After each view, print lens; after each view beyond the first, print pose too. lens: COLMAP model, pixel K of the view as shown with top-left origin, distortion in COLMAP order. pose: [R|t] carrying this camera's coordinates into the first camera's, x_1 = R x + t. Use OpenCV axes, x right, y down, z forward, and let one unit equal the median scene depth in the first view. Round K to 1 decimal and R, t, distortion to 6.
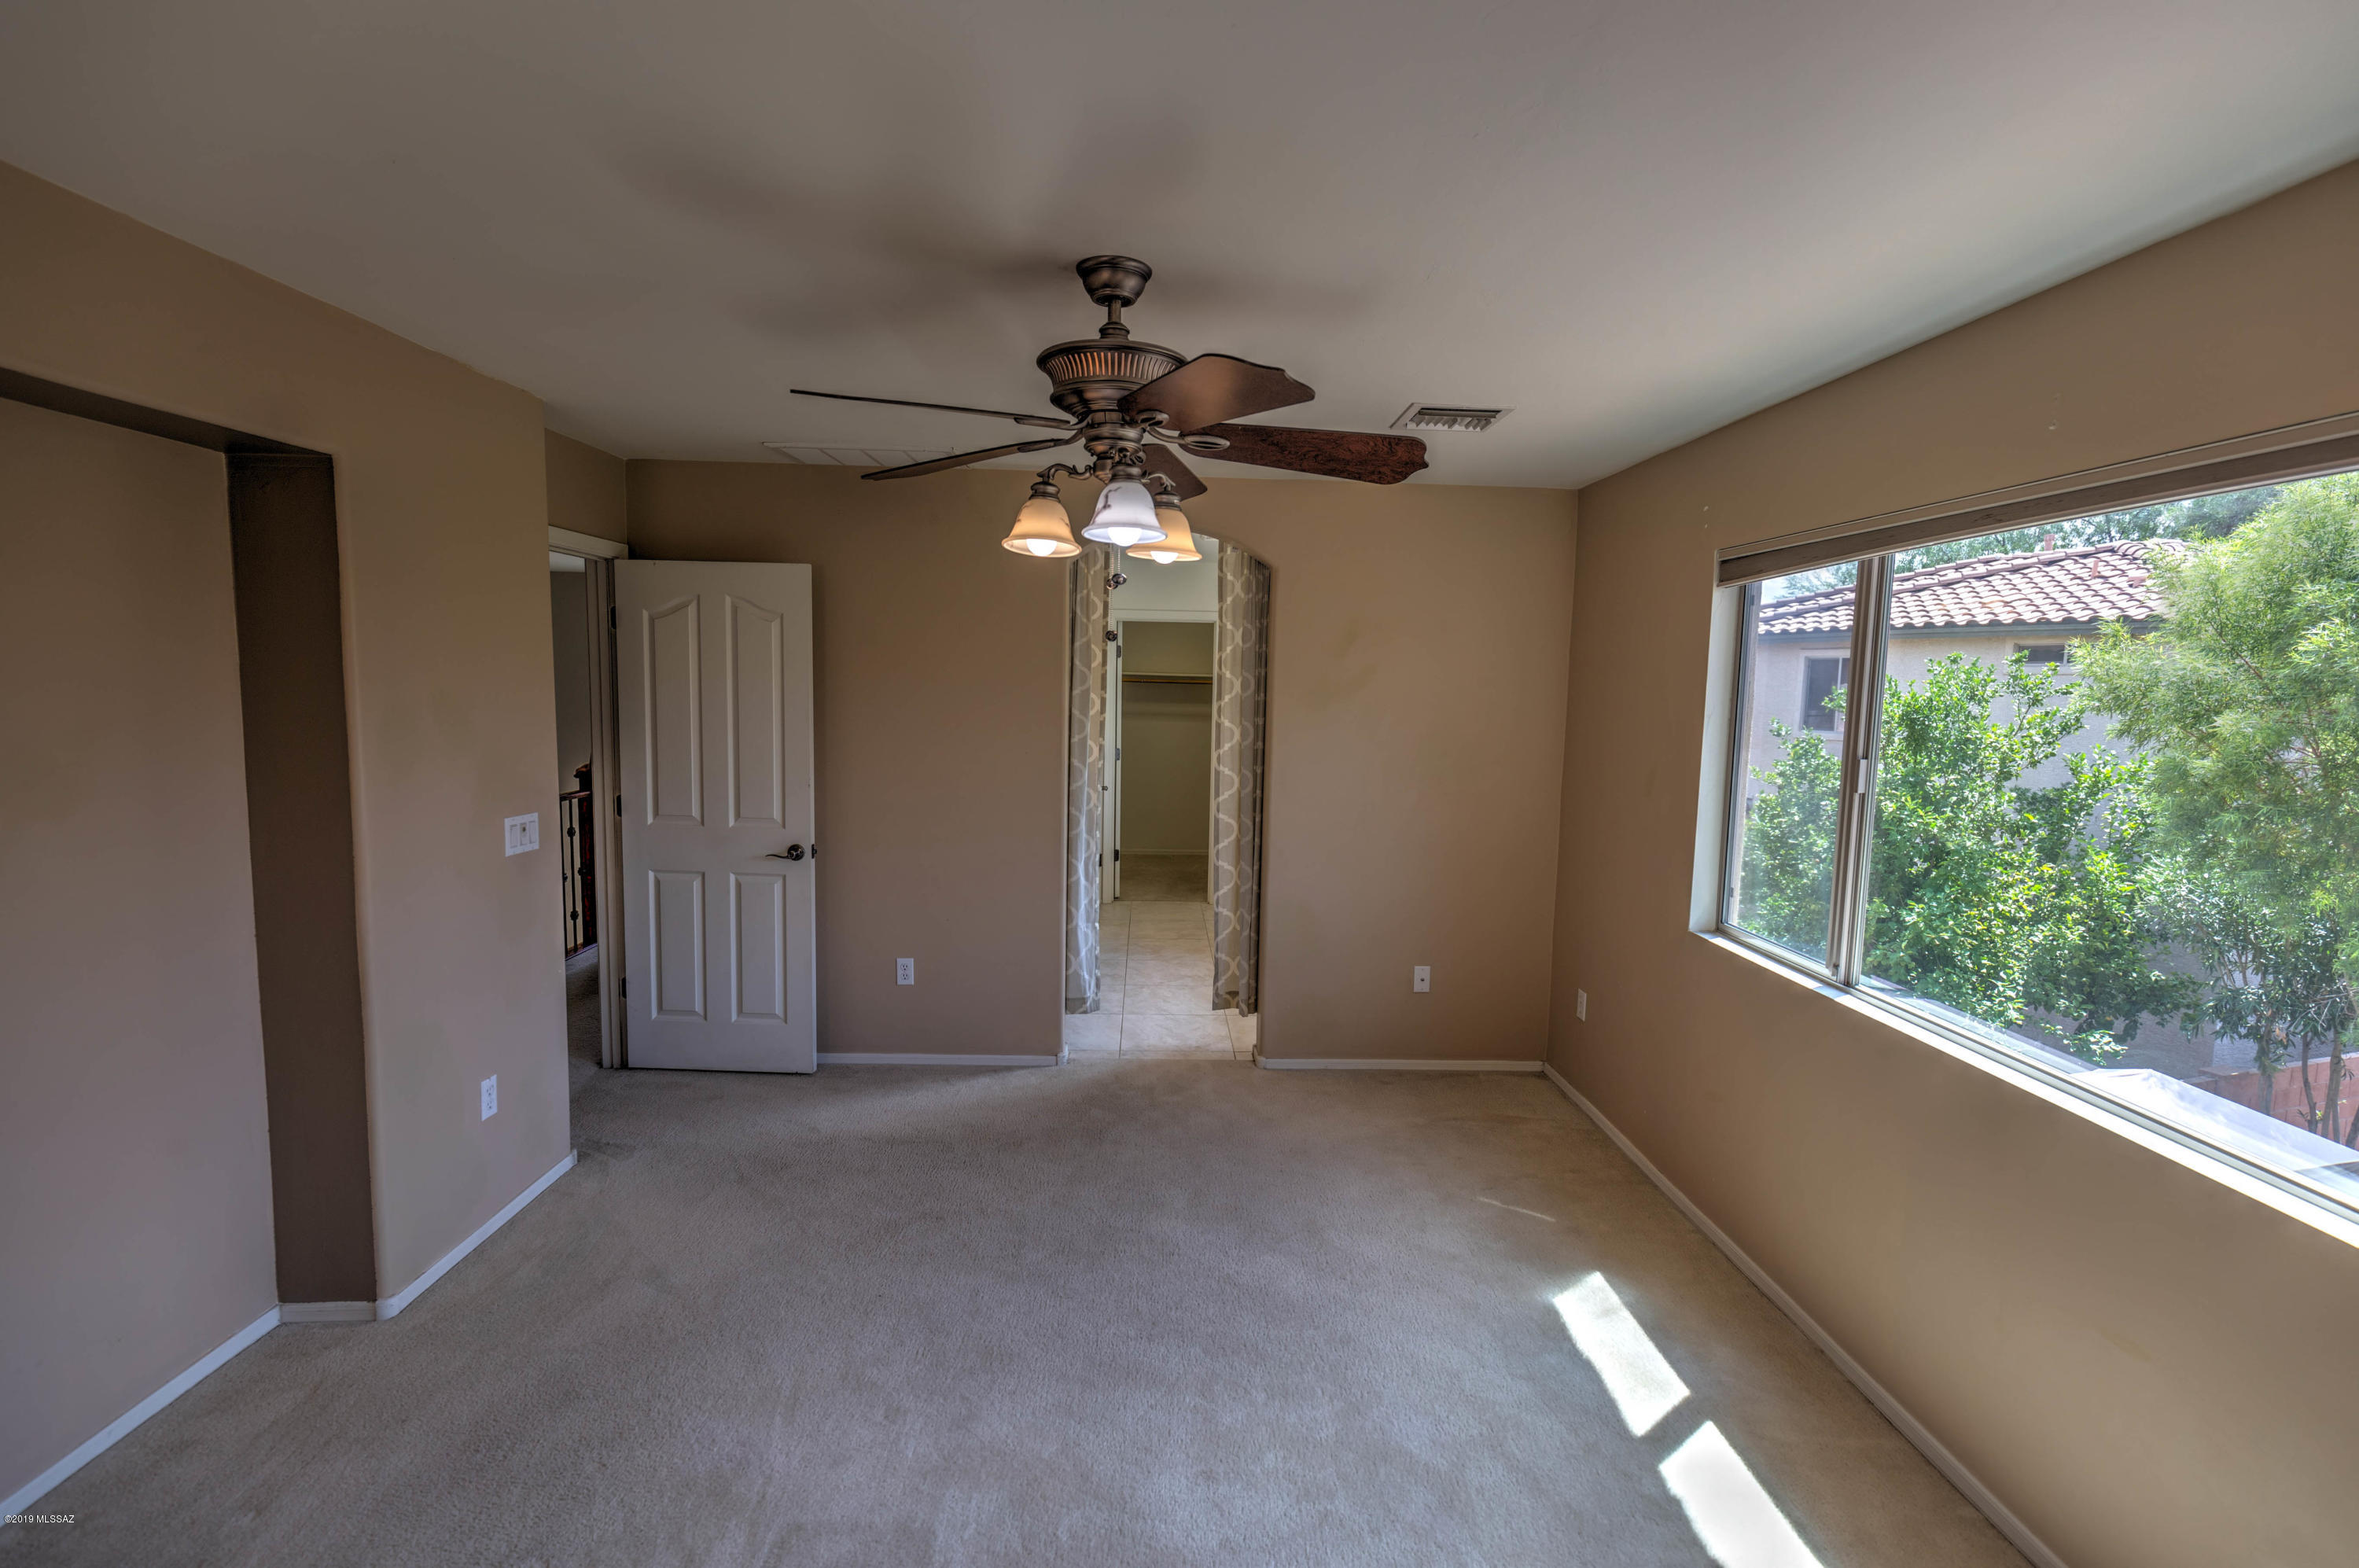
lens RADIAL K [[1067.2, 0, 1186.2], [0, 1067.2, 783.9], [0, 0, 1]] dist [0.011388, -0.003330]
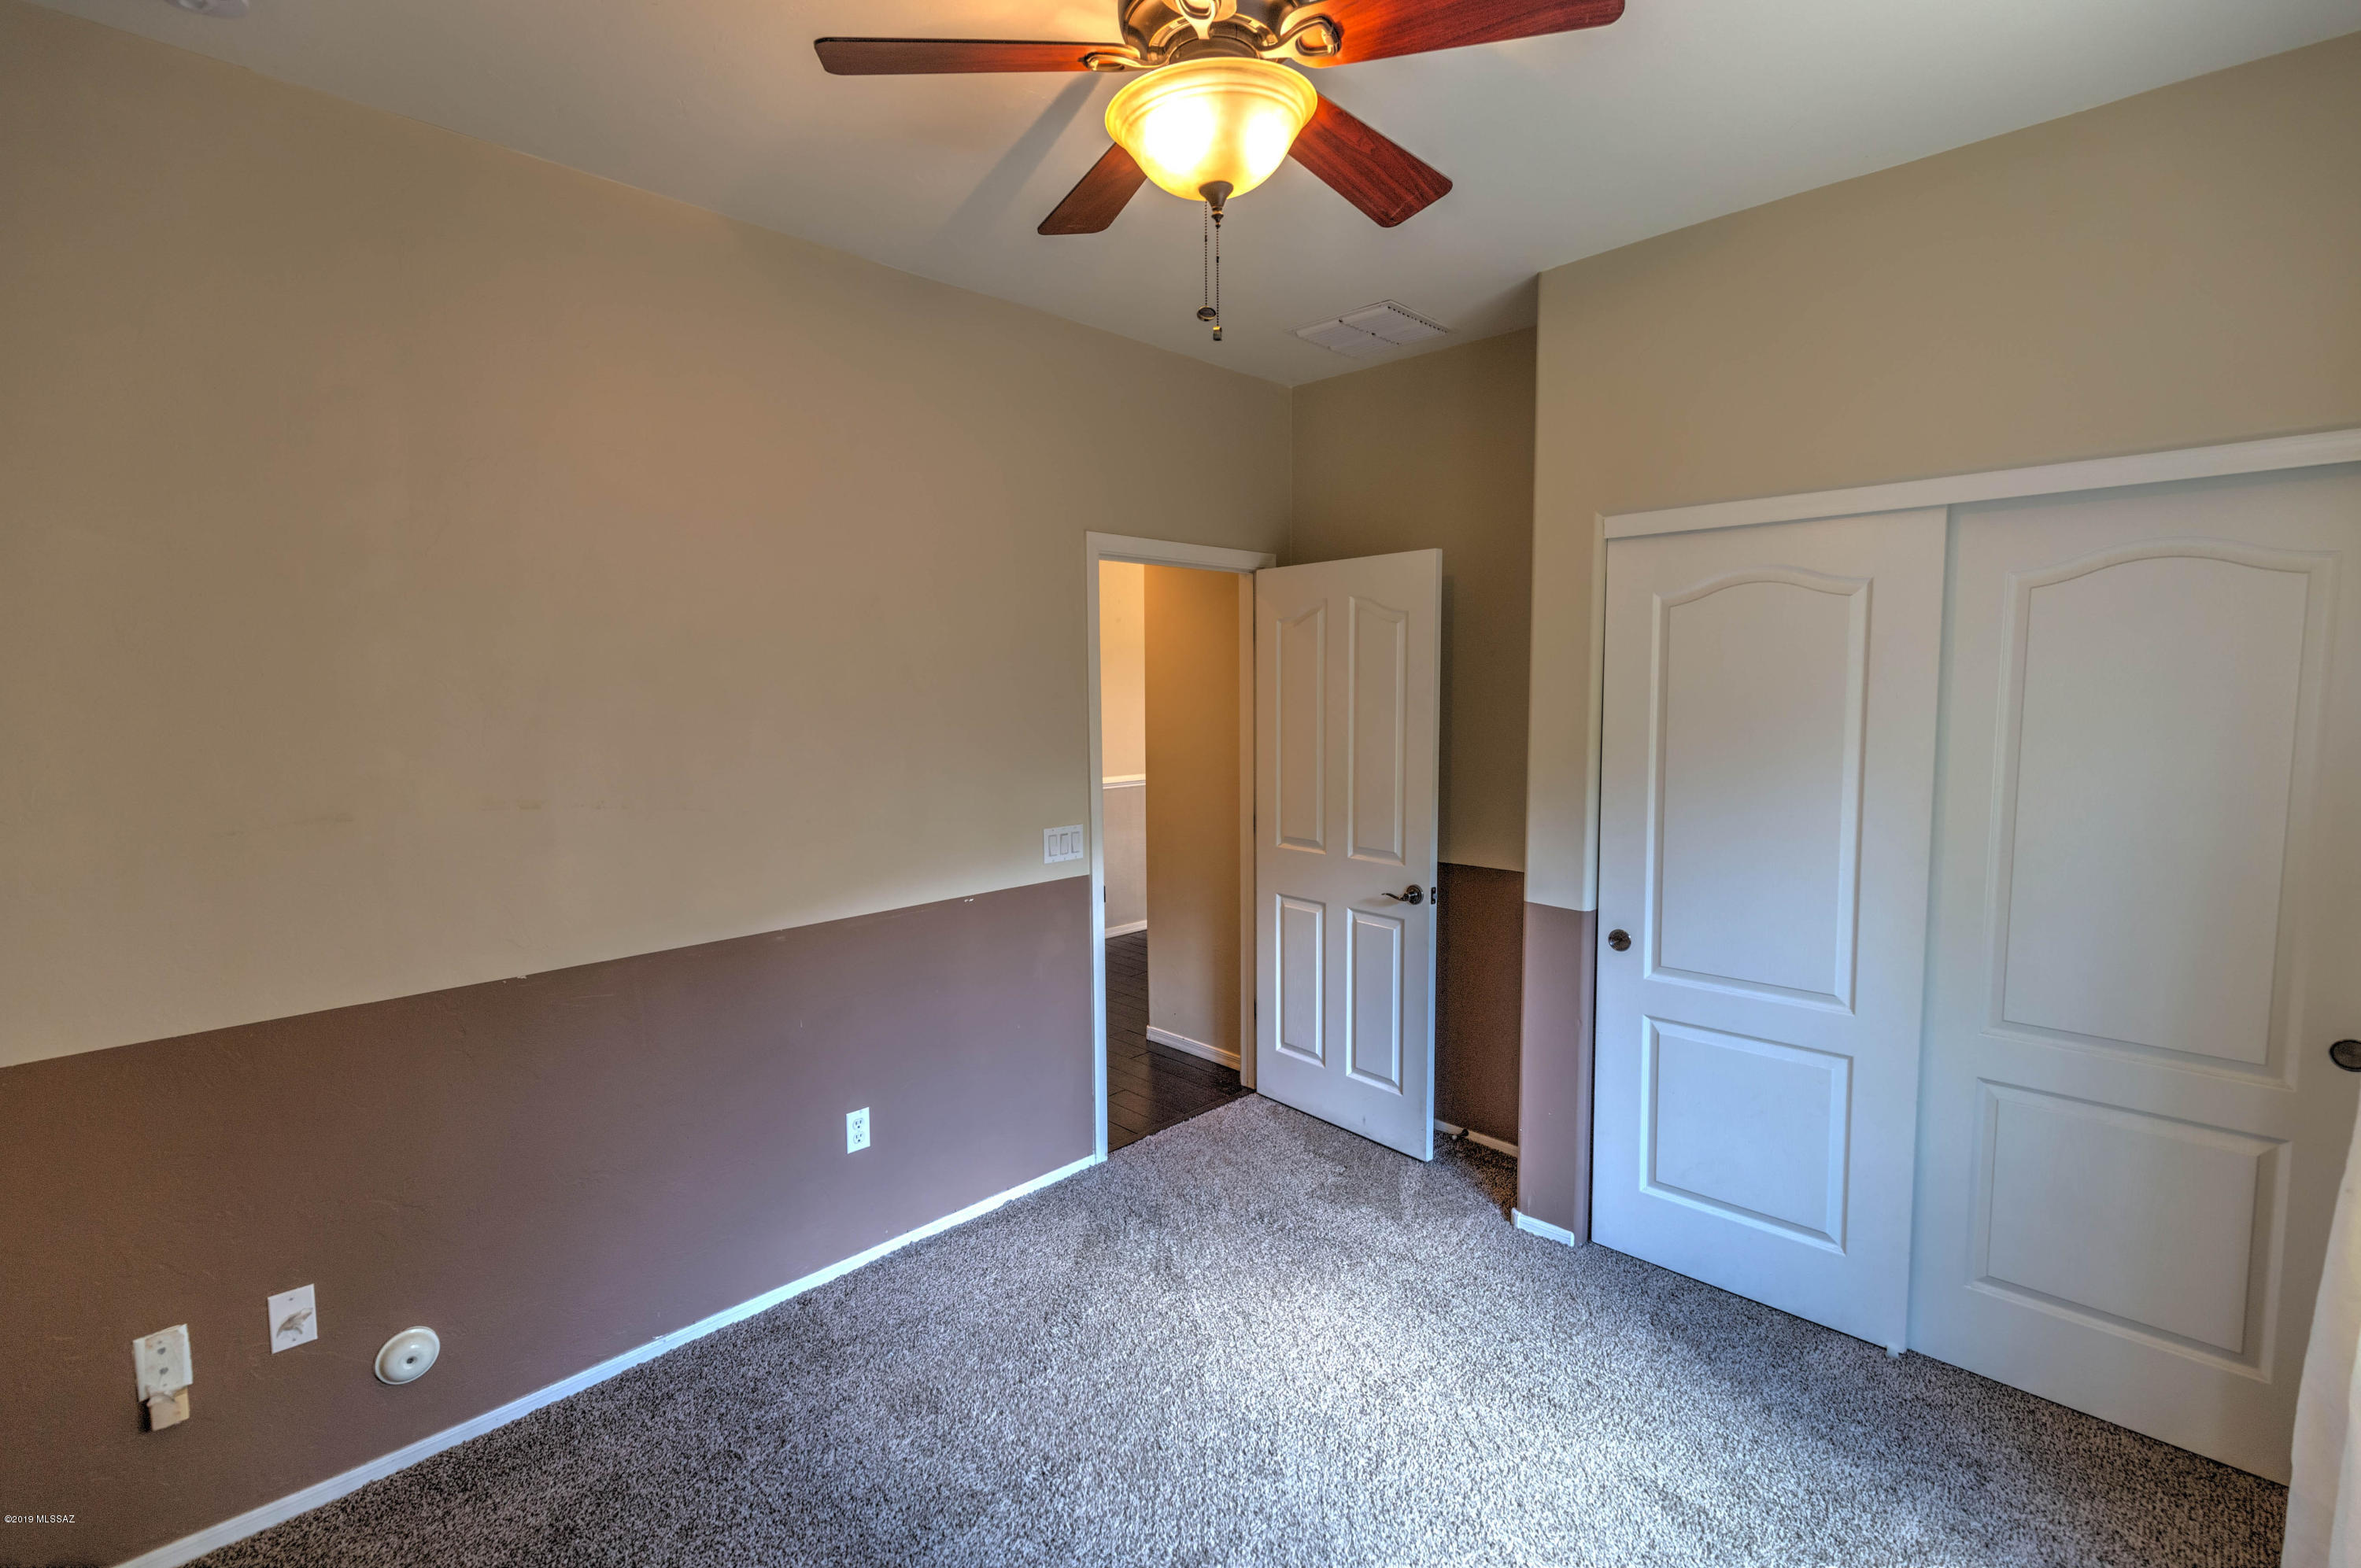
lens RADIAL K [[1068.0, 0, 1180.1], [0, 1068.0, 784.8], [0, 0, 1]] dist [0.011388, -0.003330]
pose [[0.687260, 0.028963, -0.725834, 0.121350], [-0.041456, 0.999140, 0.000616, -0.014297], [0.725228, 0.029667, 0.687869, 0.290839]]
